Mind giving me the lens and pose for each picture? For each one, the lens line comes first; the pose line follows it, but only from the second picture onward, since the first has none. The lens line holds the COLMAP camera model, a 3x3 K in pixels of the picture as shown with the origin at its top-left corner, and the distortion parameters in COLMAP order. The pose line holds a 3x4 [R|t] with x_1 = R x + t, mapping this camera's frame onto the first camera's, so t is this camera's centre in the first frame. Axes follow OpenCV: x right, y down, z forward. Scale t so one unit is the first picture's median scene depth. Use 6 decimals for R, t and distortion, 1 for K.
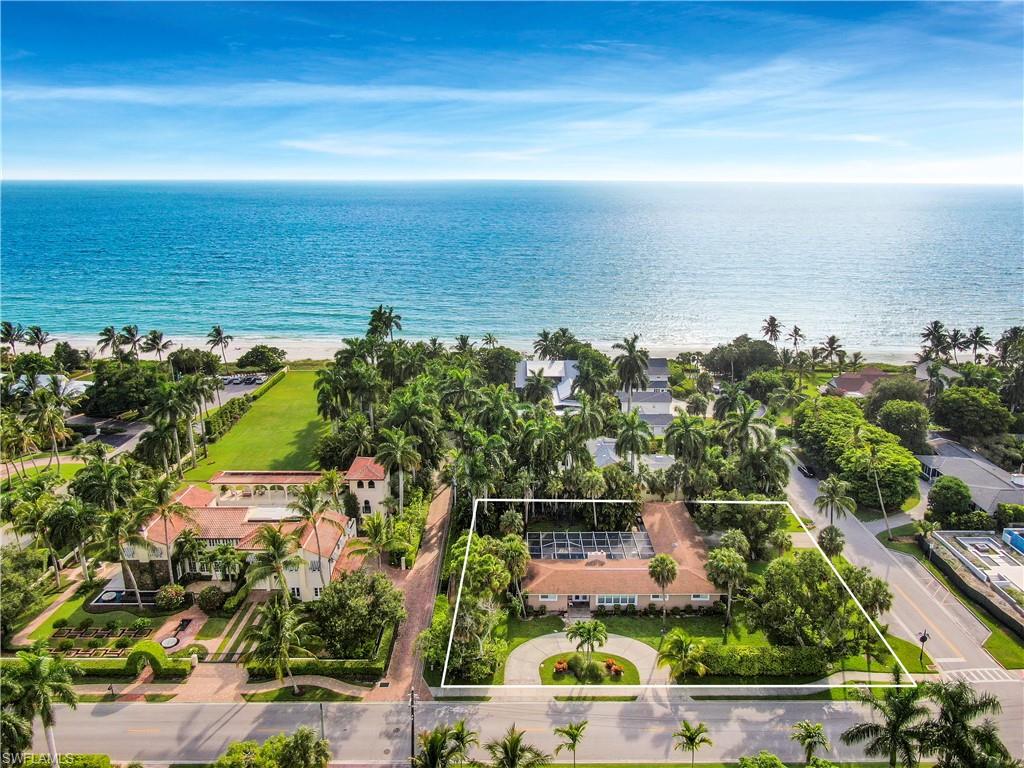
lens RADIAL K [[732.1, 0, 523.5], [0, 732.1, 379.7], [0, 0, 1]] dist [-0.010938, 0.000999]
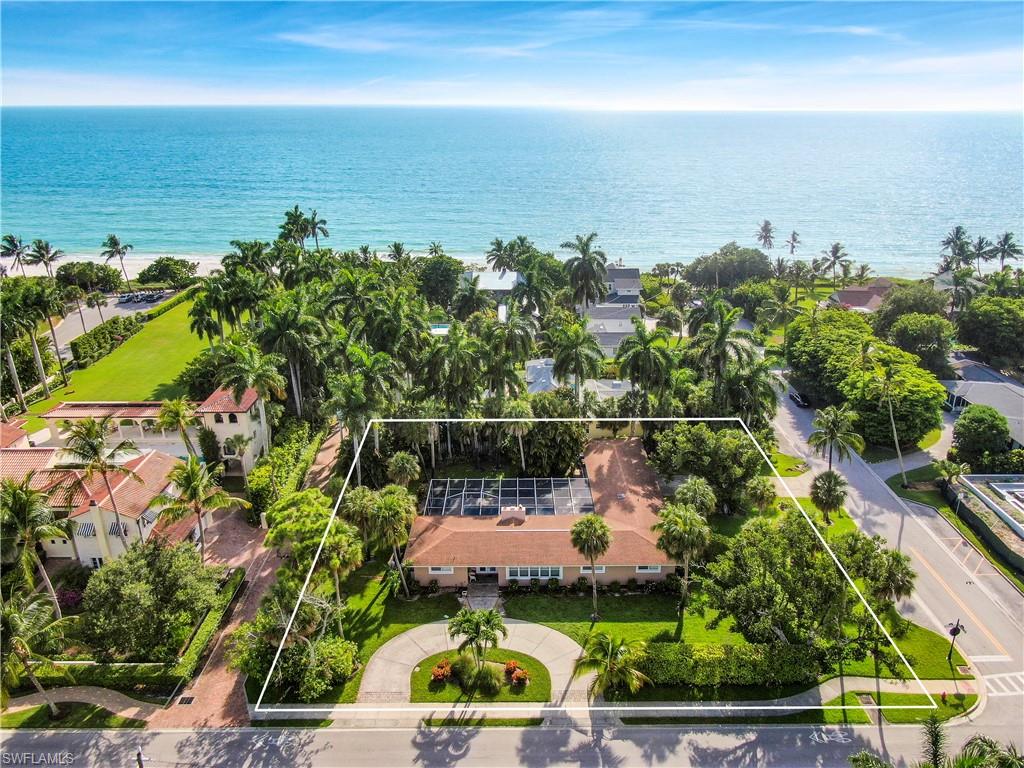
lens RADIAL K [[740.7, 0, 512.0], [0, 740.7, 384.0], [0, 0, 1]] dist [-0.006222, -0.005128]
pose [[0.999970, -0.003987, -0.006670, 0.089078], [0.004621, 0.995193, 0.097823, 0.031268], [0.006247, -0.097850, 0.995182, 0.222064]]
